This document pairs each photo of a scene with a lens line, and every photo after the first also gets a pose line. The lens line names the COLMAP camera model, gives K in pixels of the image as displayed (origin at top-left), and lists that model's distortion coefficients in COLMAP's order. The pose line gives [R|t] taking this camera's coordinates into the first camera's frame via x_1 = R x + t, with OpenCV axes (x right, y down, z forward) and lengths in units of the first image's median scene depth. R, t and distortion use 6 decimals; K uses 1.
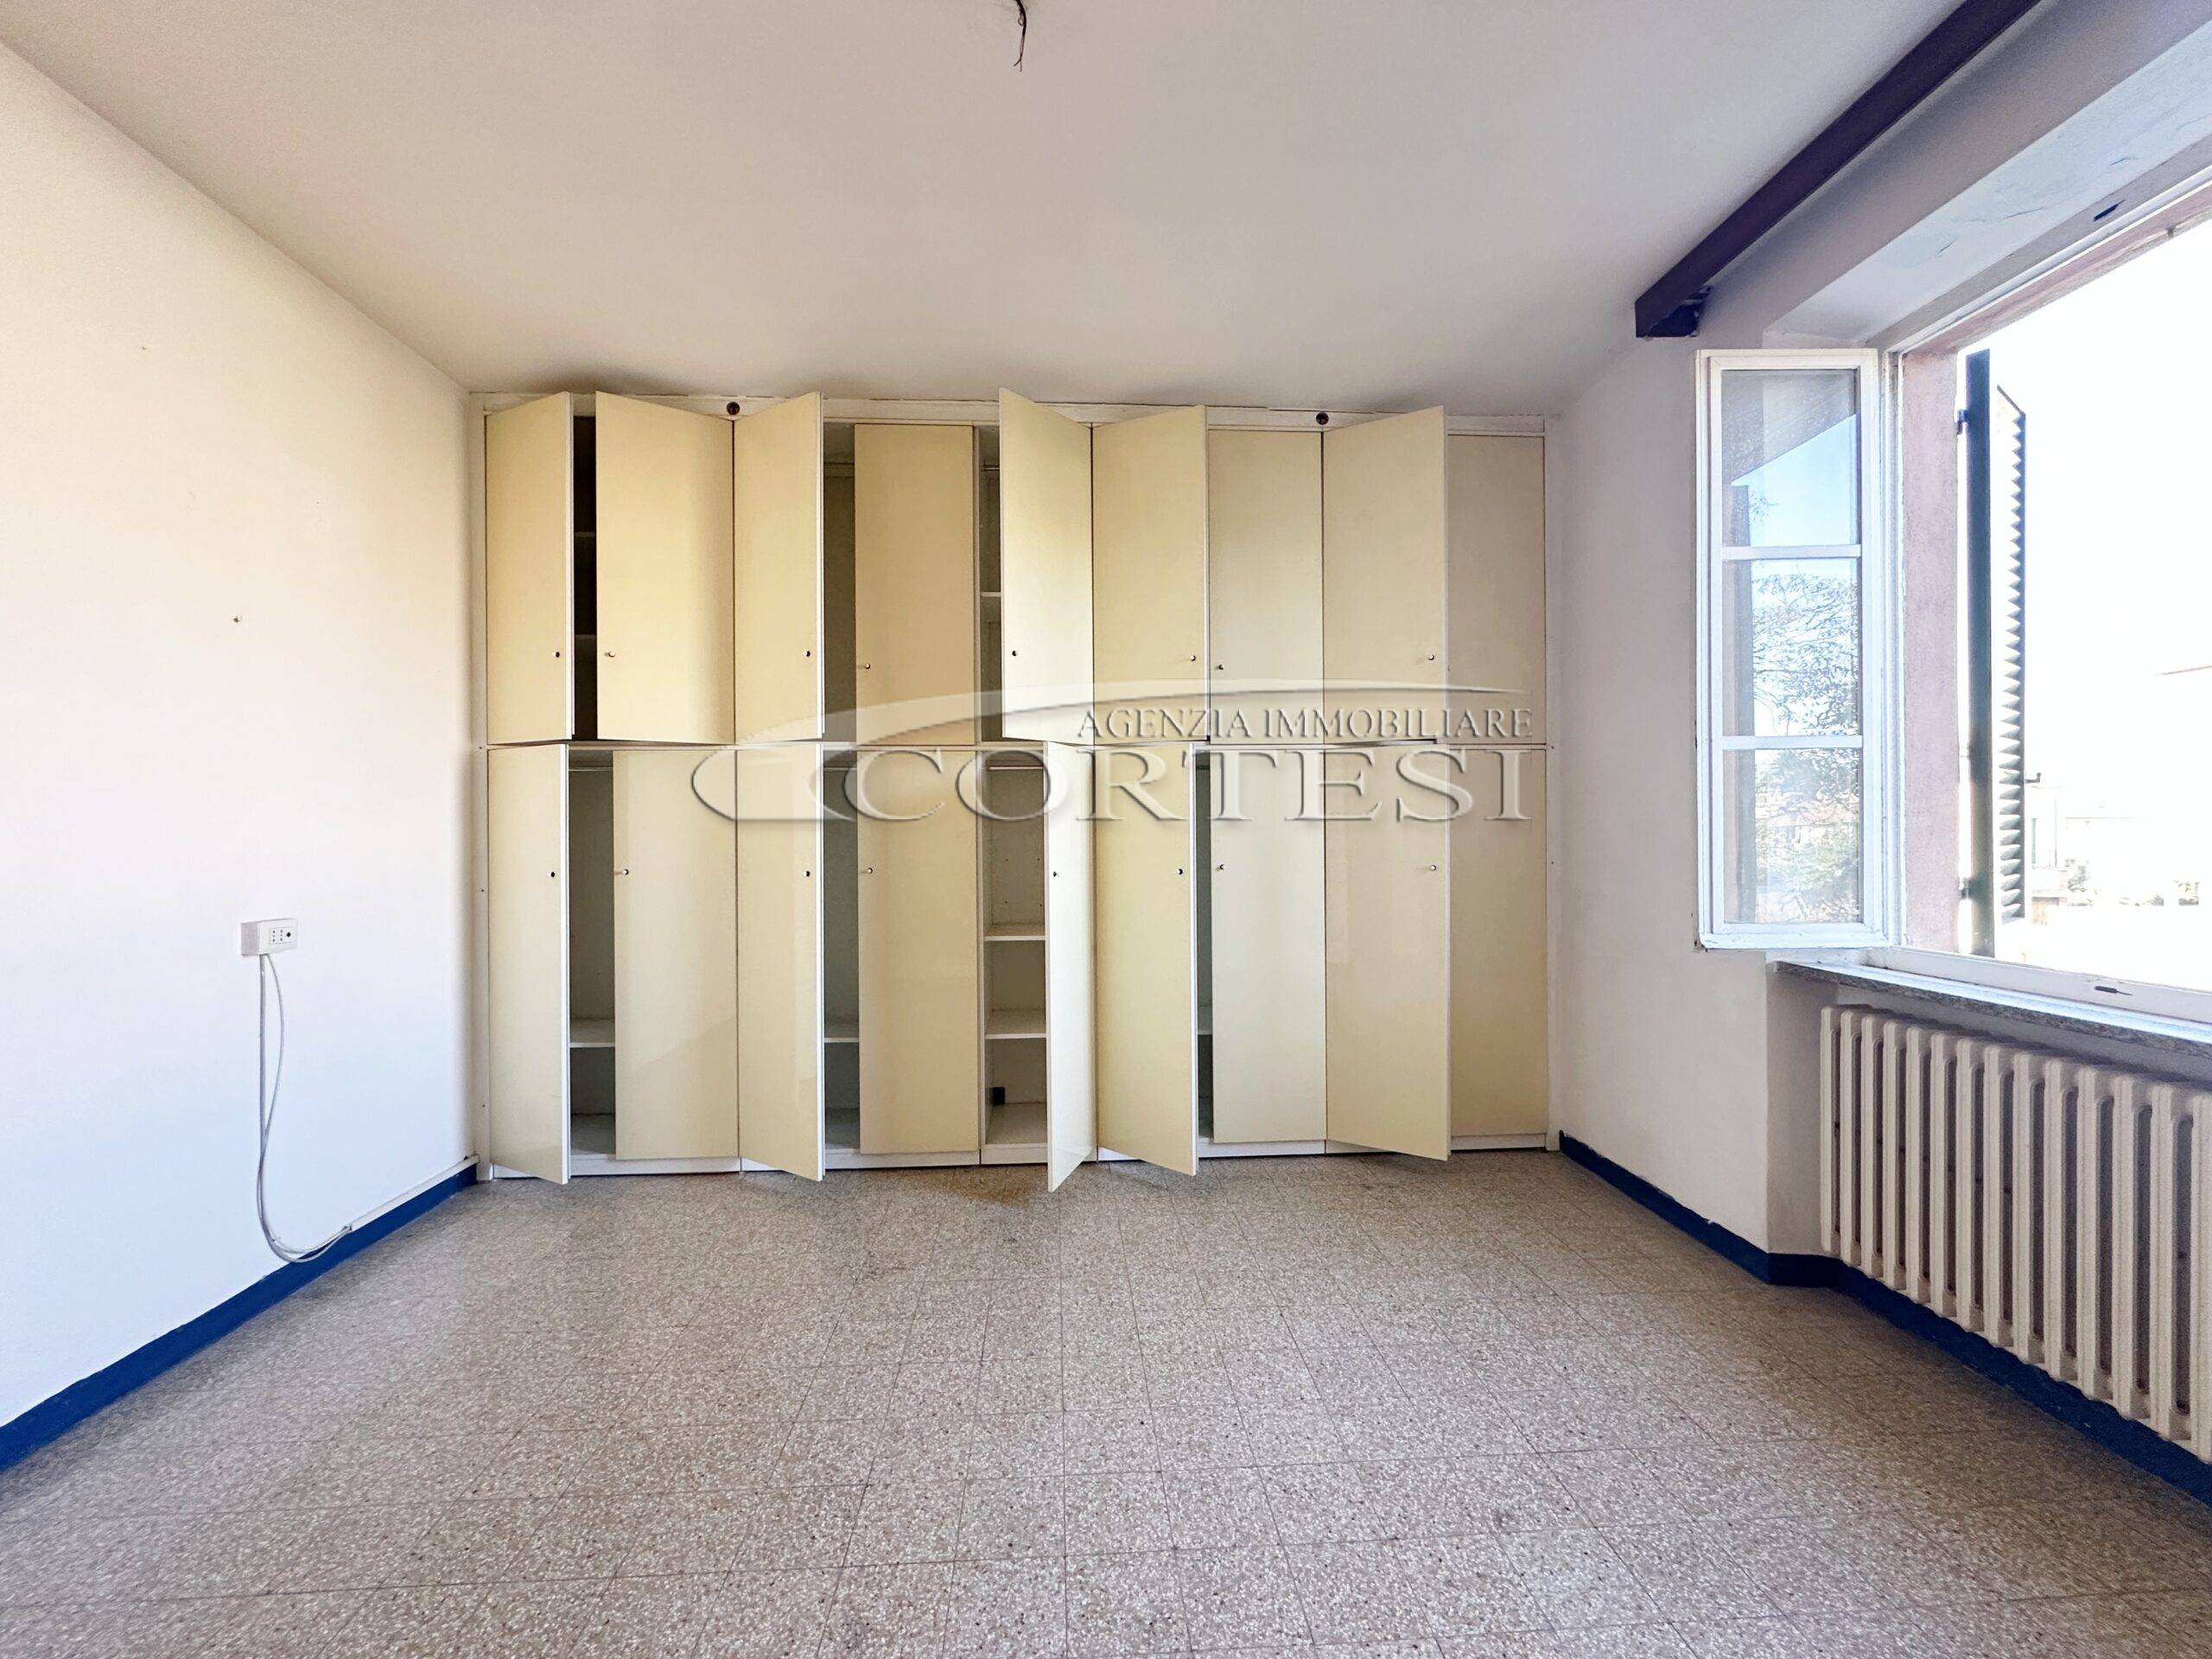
lens RADIAL K [[877.1, 0, 1105.4], [0, 877.1, 831.0], [0, 0, 1]] dist [-0.003735, 0.000292]
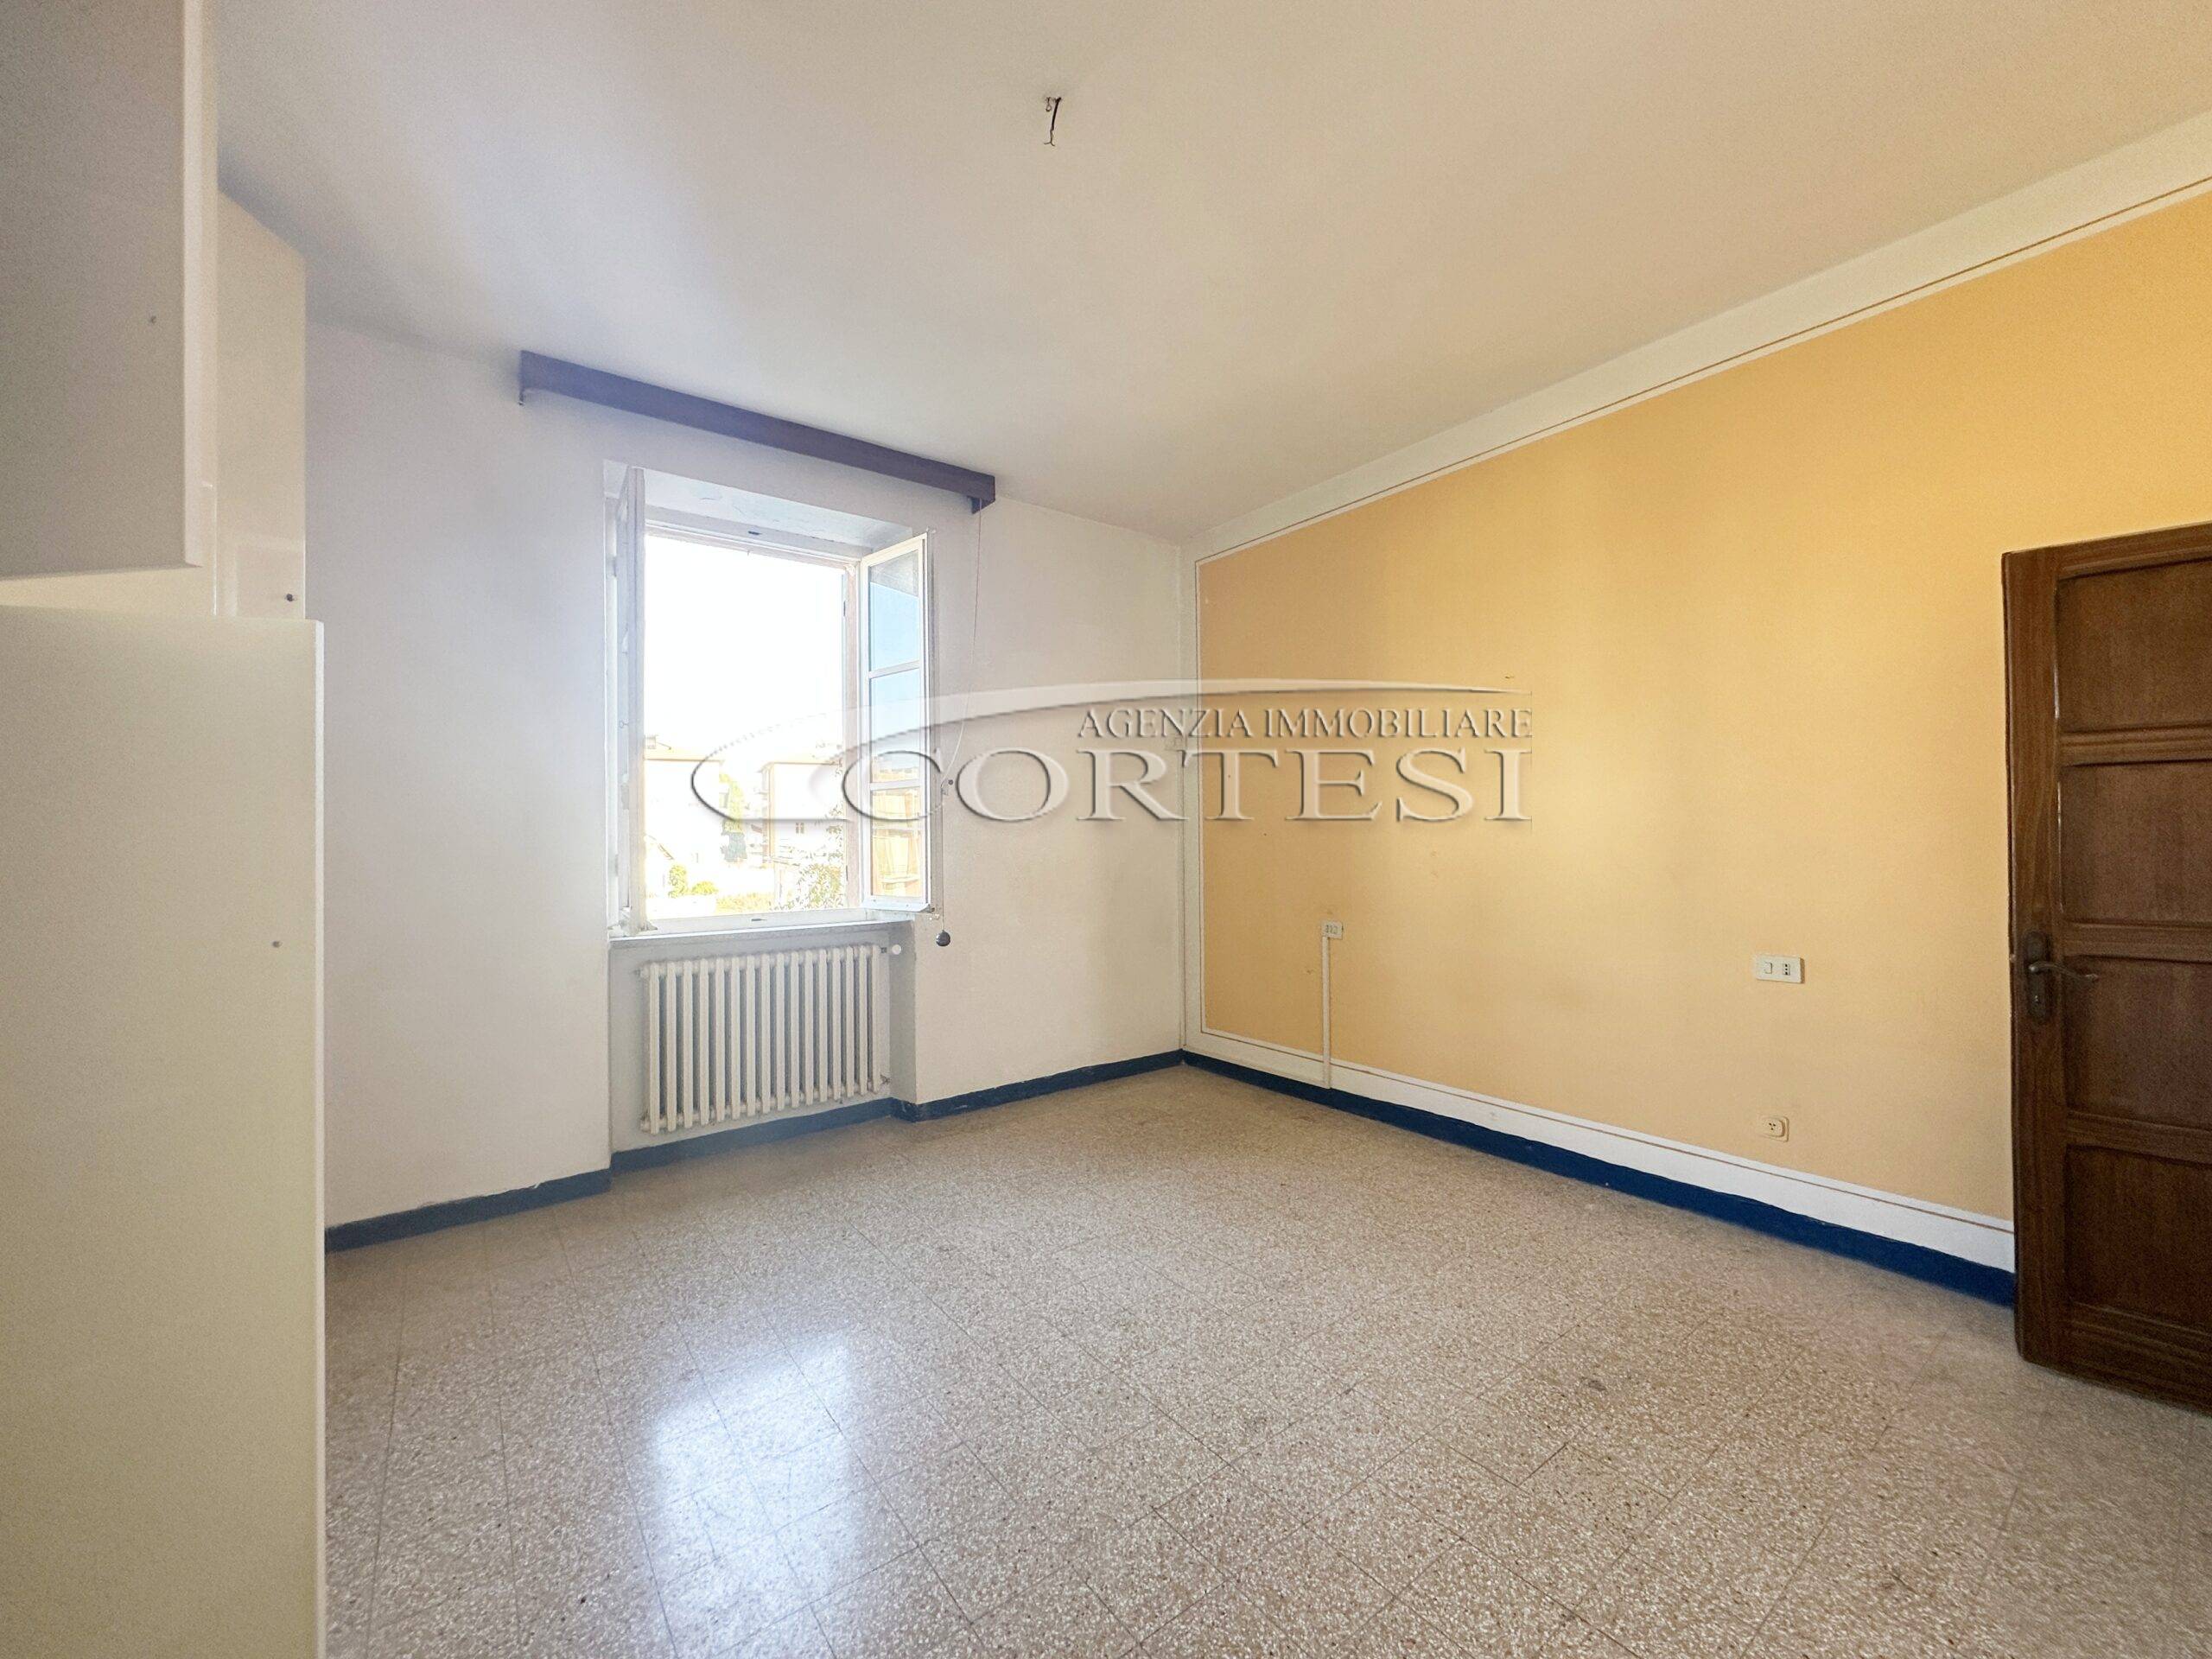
lens RADIAL K [[877.1, 0, 1105.4], [0, 877.1, 831.0], [0, 0, 1]] dist [-0.003735, 0.000292]
pose [[-0.550760, 0.018019, 0.834469, -0.748086], [0.018723, 0.999782, -0.009231, 0.009545], [-0.834454, 0.010540, -0.550977, 1.109797]]
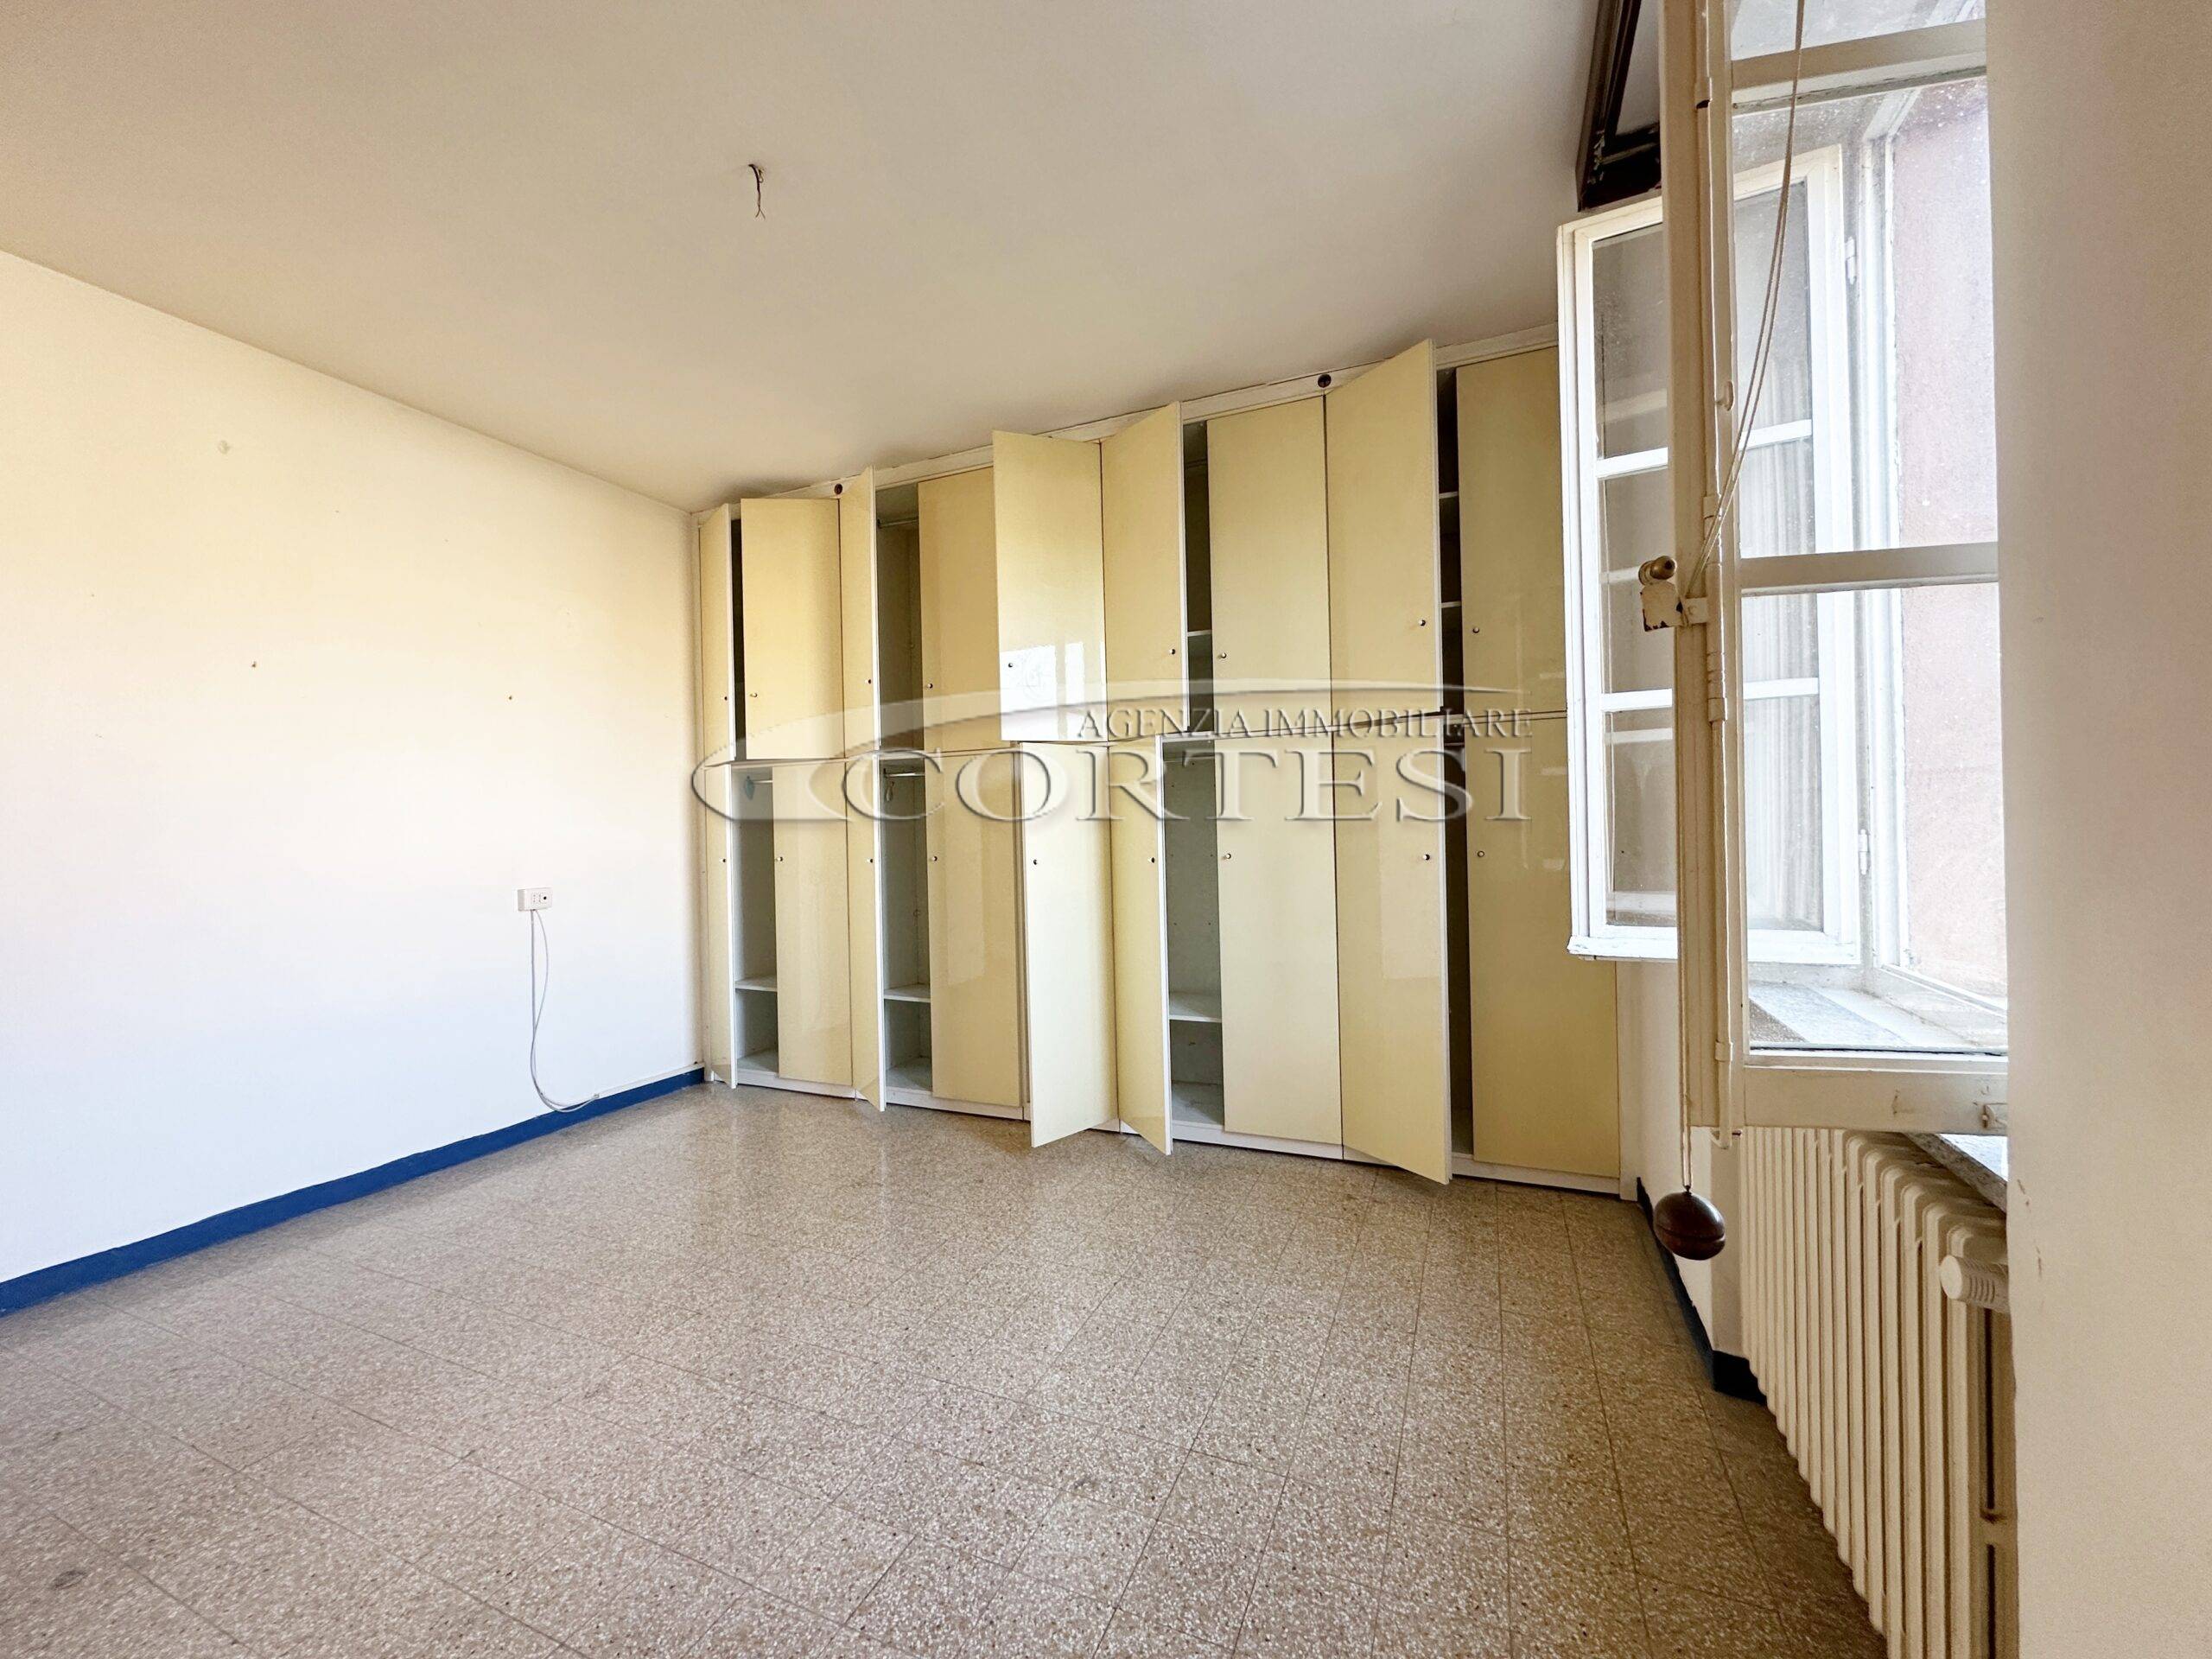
lens RADIAL K [[877.1, 0, 1105.4], [0, 877.1, 831.0], [0, 0, 1]] dist [-0.003735, 0.000292]
pose [[0.891969, -0.011472, -0.451950, 0.639224], [0.015774, 0.999859, 0.005751, 0.006427], [0.451820, -0.012259, 0.892025, 0.065520]]
